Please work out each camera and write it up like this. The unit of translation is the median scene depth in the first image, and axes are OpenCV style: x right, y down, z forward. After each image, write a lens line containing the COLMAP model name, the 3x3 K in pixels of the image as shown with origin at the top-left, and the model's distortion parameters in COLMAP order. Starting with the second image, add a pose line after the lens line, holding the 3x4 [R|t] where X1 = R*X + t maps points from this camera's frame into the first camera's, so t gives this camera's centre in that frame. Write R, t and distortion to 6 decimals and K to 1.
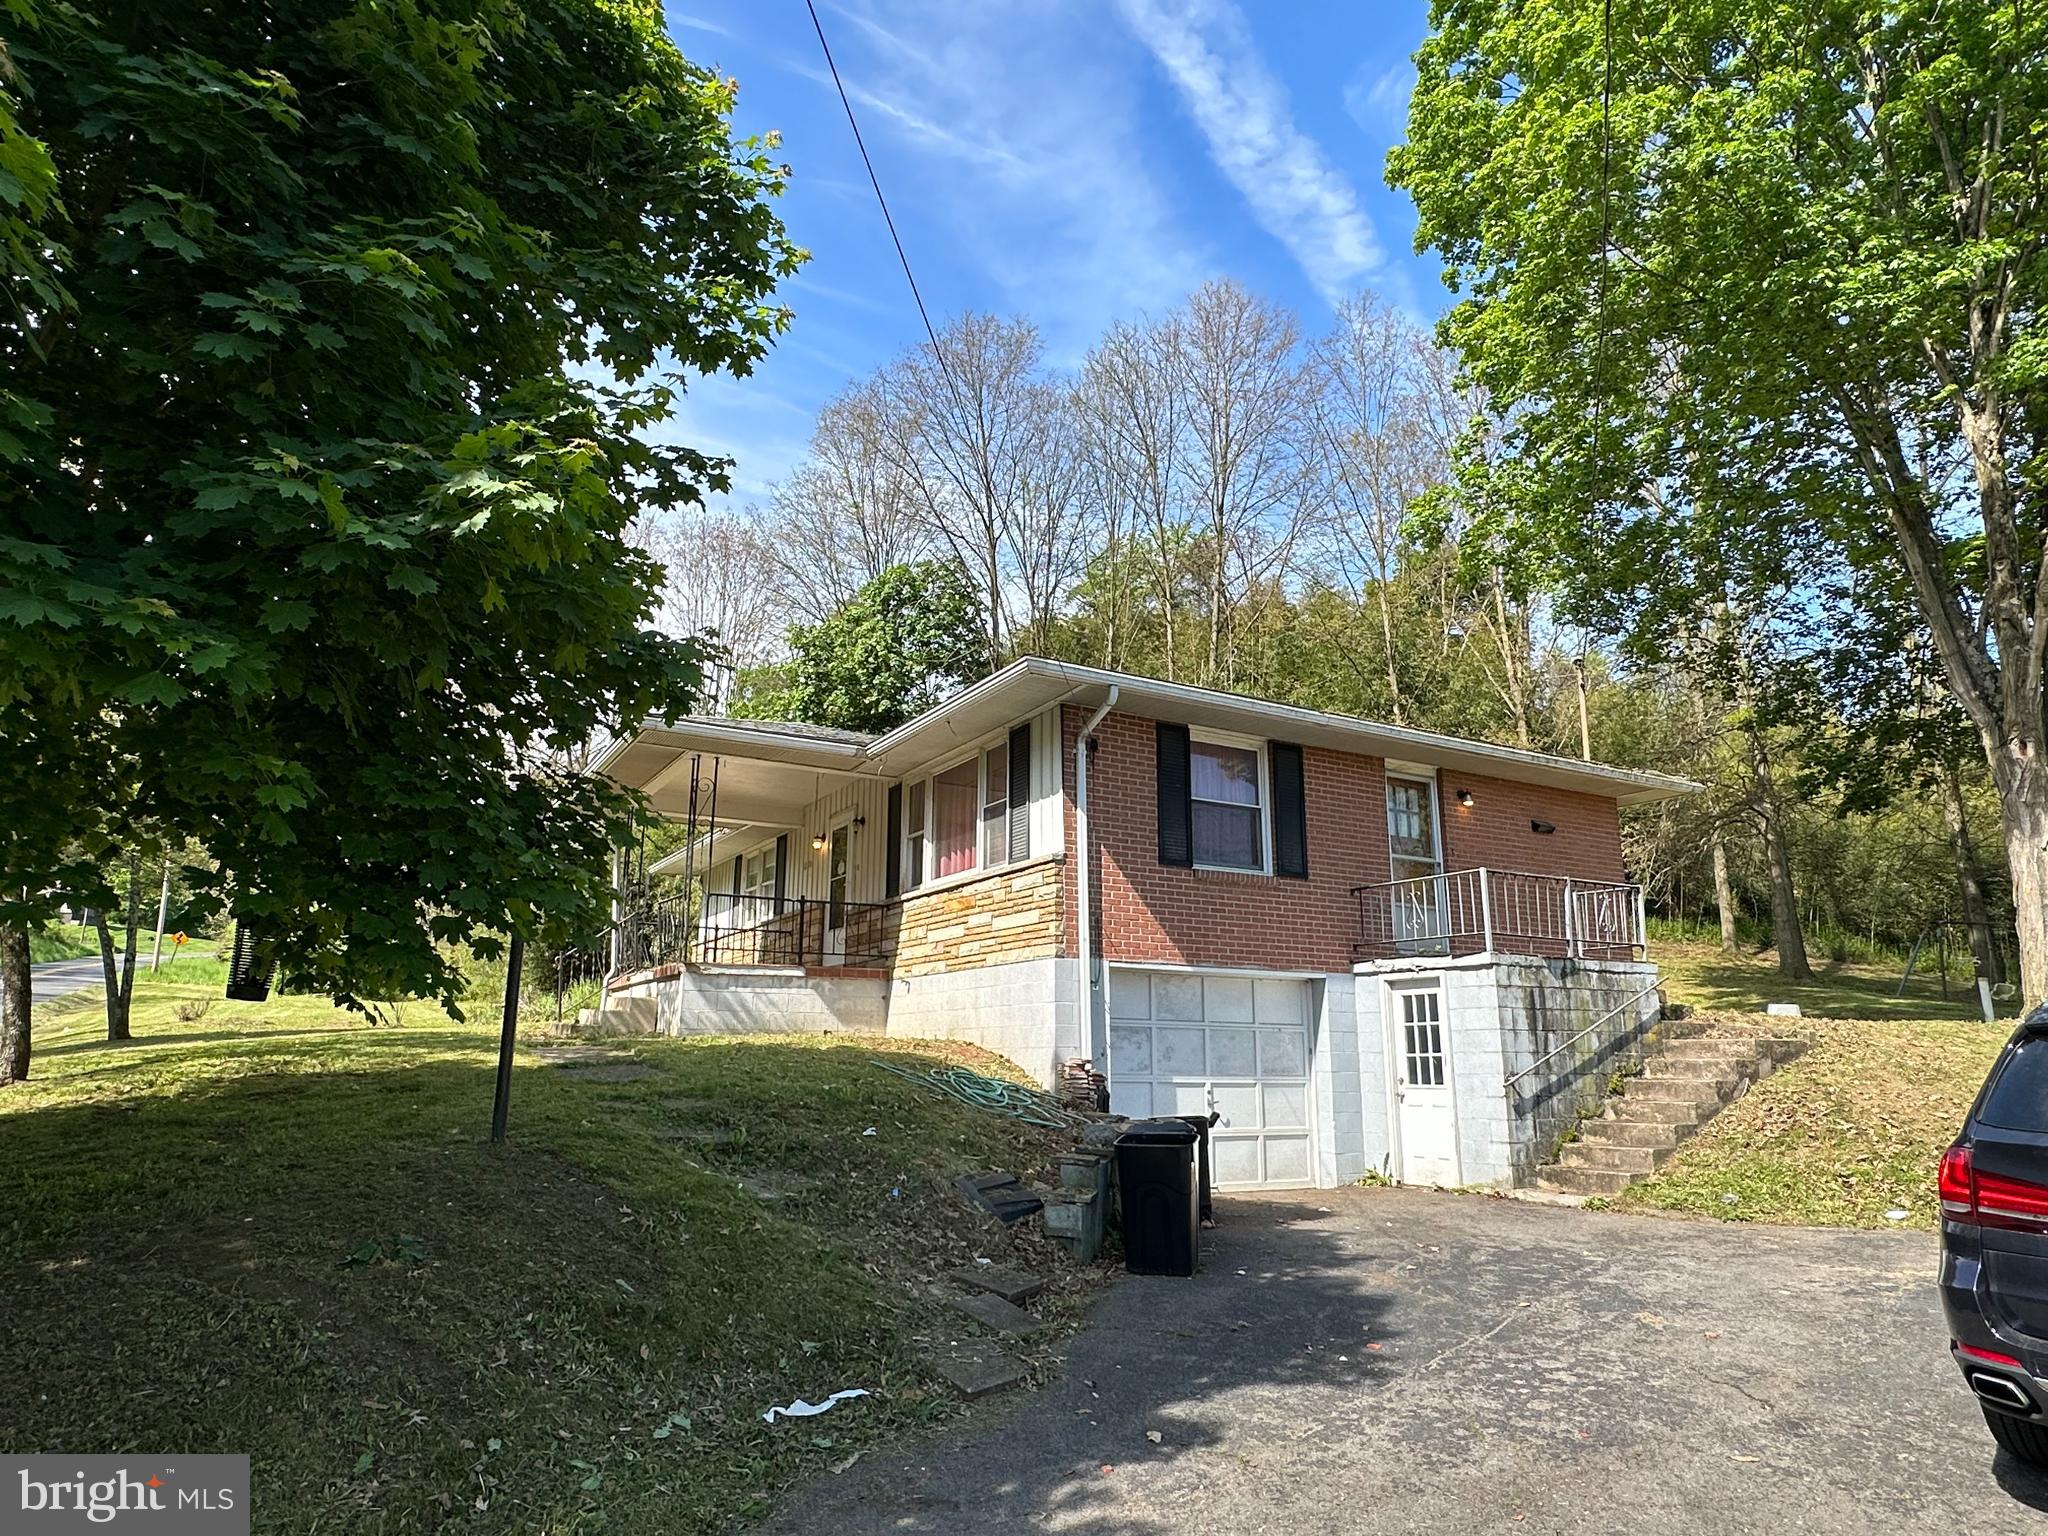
lens RADIAL K [[1248.0, 0, 1016.2], [0, 1248.0, 775.4], [0, 0, 1]] dist [-0.006313, 0.000280]
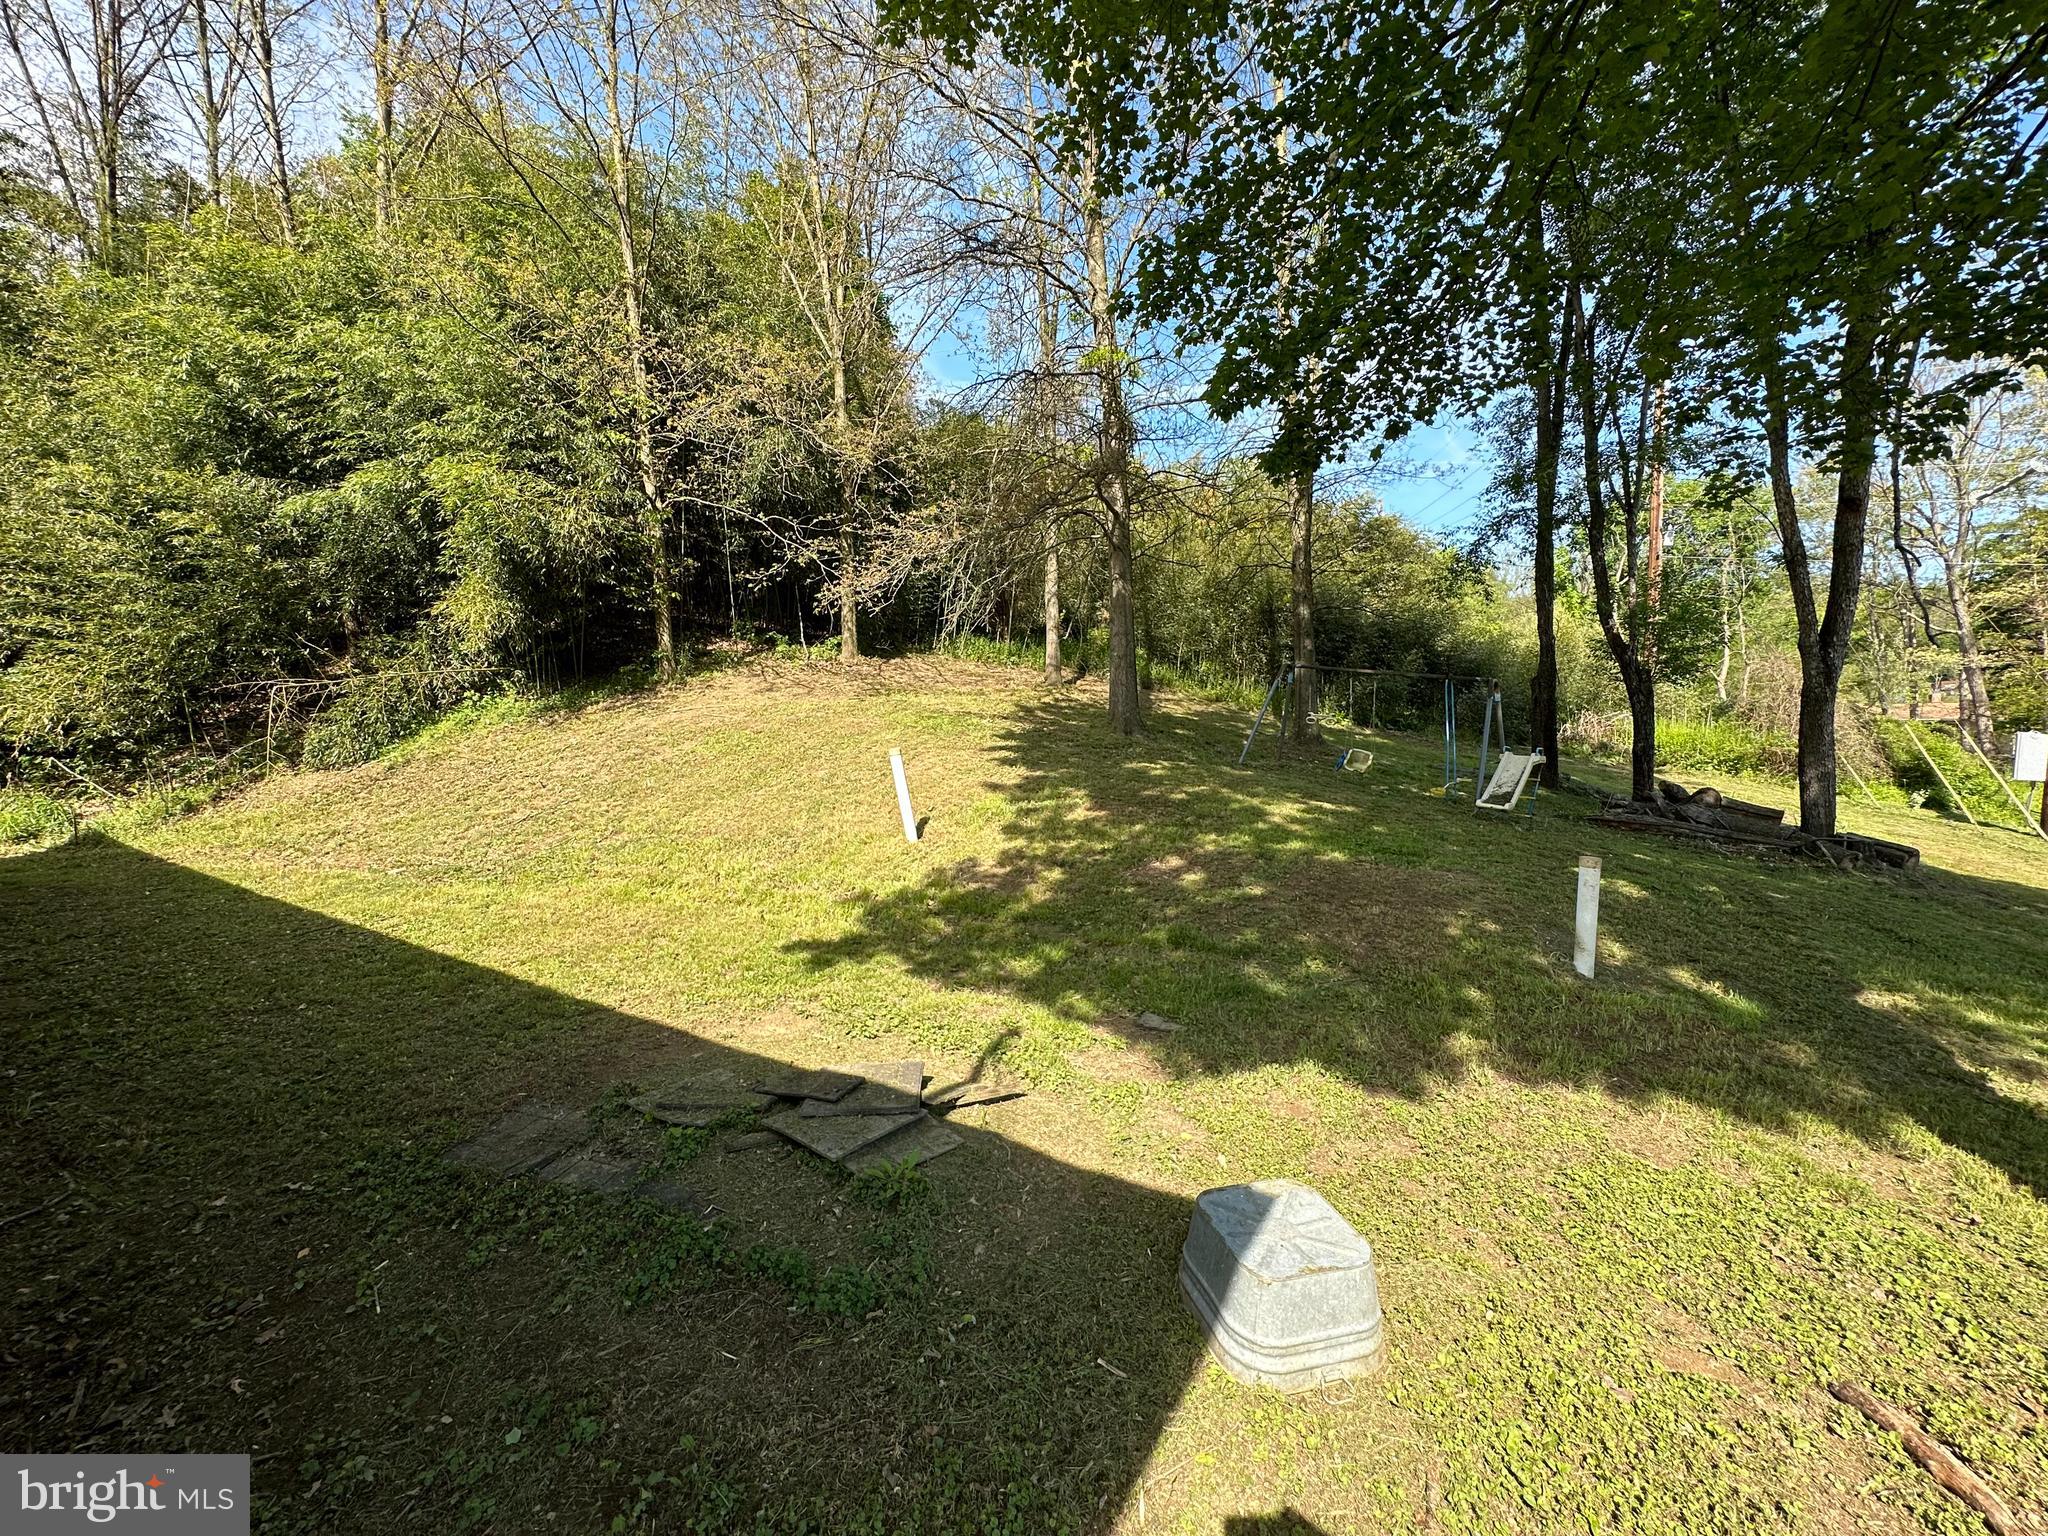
lens RADIAL K [[815.8, 0, 1024.0], [0, 815.8, 768.0], [0, 0, 1]] dist [-0.000154, -0.000083]
pose [[0.884014, -0.048321, 0.464957, 0.701980], [-0.091456, 0.957544, 0.273397, 0.107958], [-0.458428, -0.284210, 0.842062, 1.246118]]
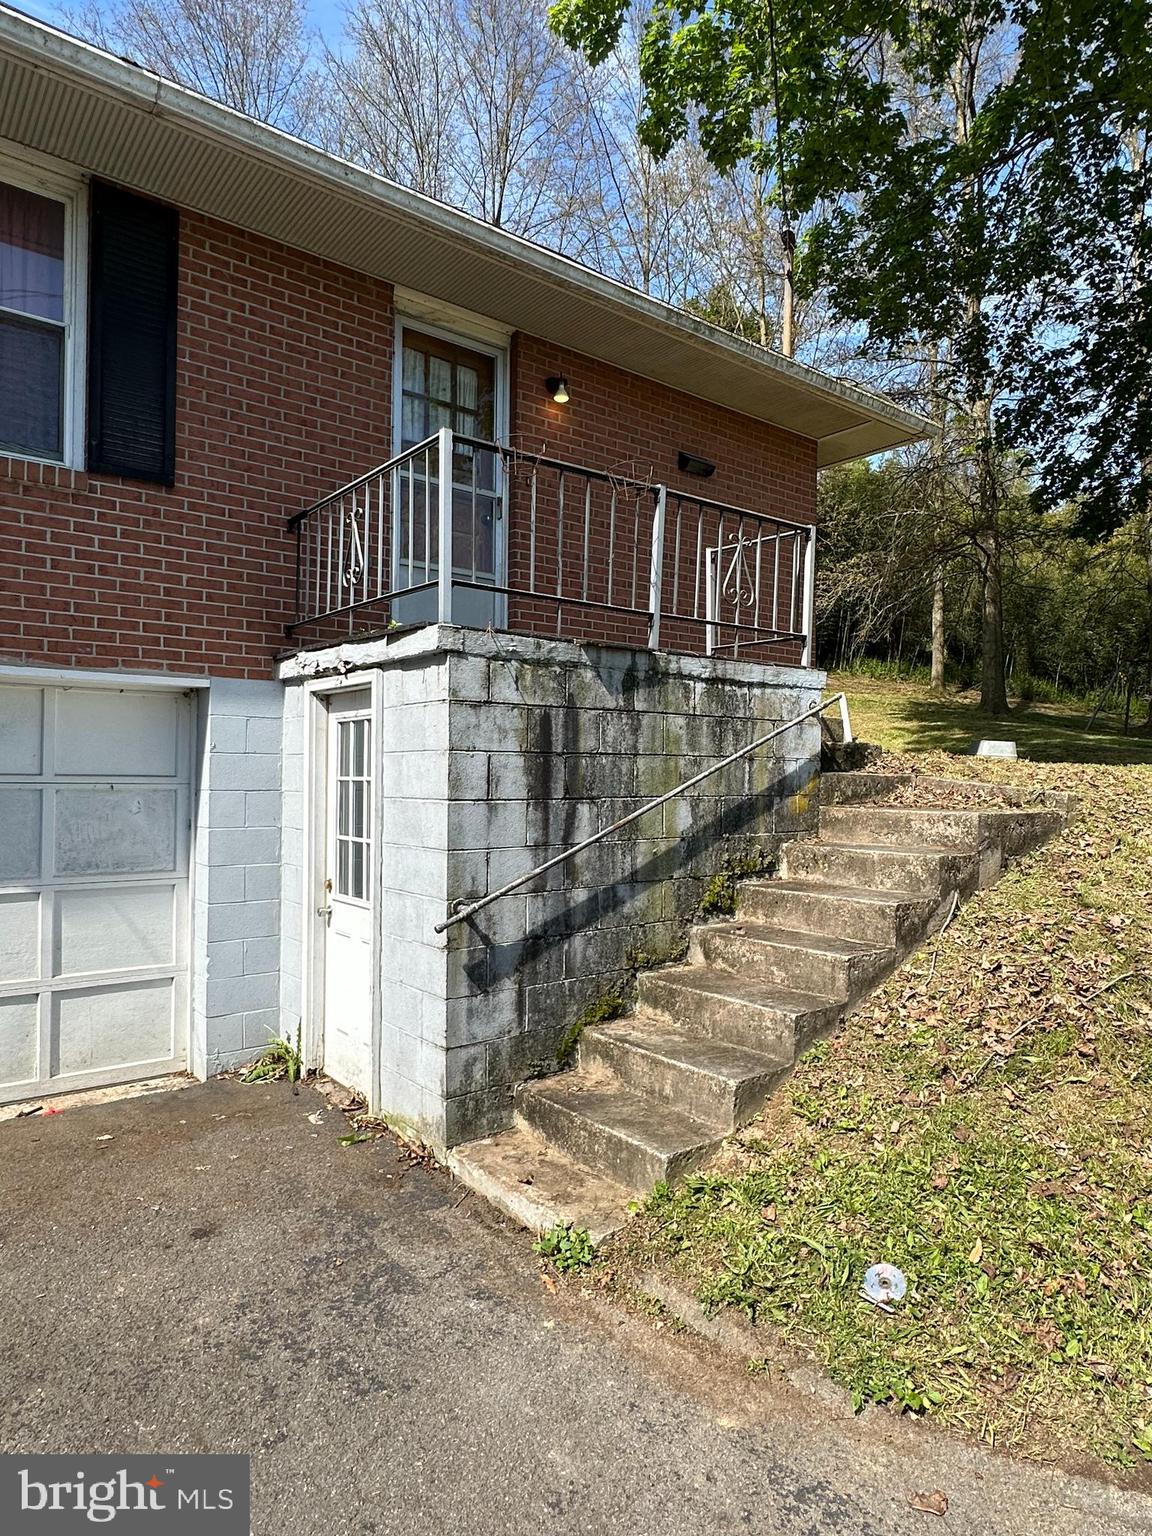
lens RADIAL K [[936.0, 0, 575.1], [0, 936.0, 782.1], [0, 0, 1]] dist [-0.006313, 0.000280]
pose [[0.988322, 0.001954, 0.152368, 0.343413], [-0.037539, 0.972224, 0.231021, 0.107913], [-0.147685, -0.234043, 0.960944, 0.609895]]
